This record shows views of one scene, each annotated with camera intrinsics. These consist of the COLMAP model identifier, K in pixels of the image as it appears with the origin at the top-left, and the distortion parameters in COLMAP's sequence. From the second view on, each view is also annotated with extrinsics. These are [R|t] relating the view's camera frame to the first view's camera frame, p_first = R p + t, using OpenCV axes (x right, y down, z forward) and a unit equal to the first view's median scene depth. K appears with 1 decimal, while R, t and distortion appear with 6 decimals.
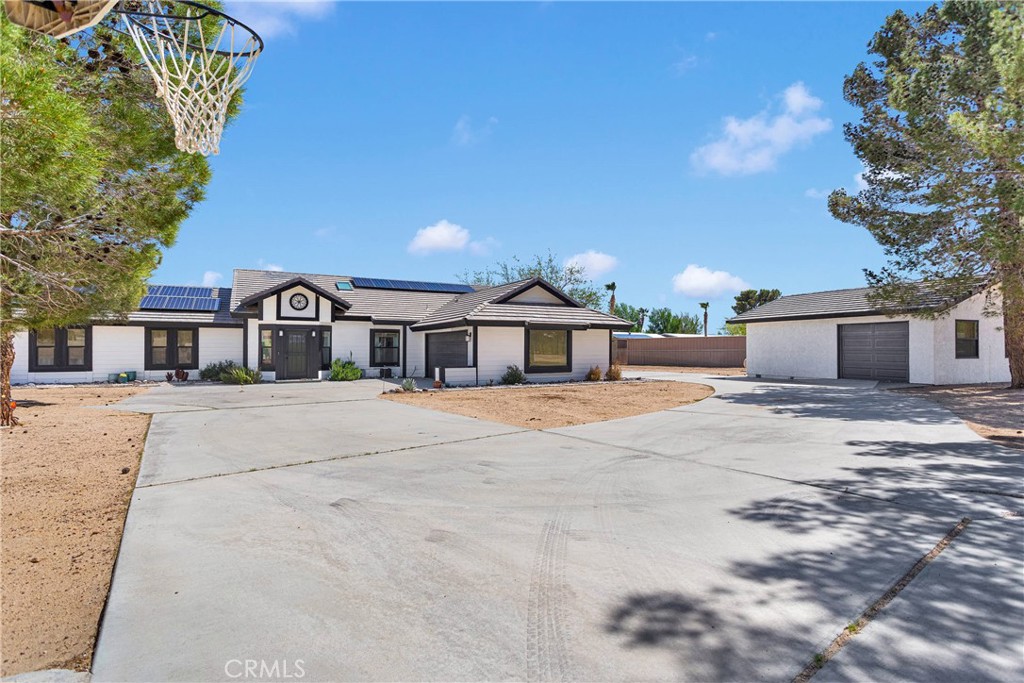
lens RADIAL K [[490.0, 0, 512.0], [0, 490.0, 341.5], [0, 0, 1]] dist [0.000777, 0.000097]
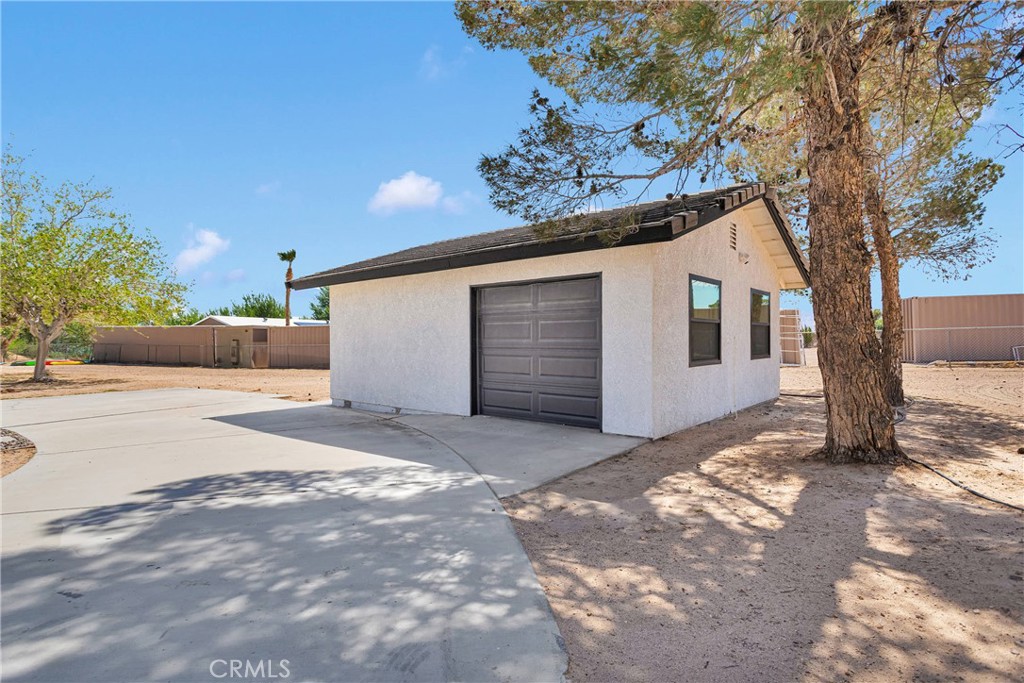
lens RADIAL K [[490.0, 0, 512.0], [0, 490.0, 341.5], [0, 0, 1]] dist [0.000777, 0.000097]
pose [[0.895932, -0.005801, 0.444154, 0.506520], [-0.000836, 0.999891, 0.014747, 0.005960], [-0.444191, -0.013584, 0.895829, 0.603584]]
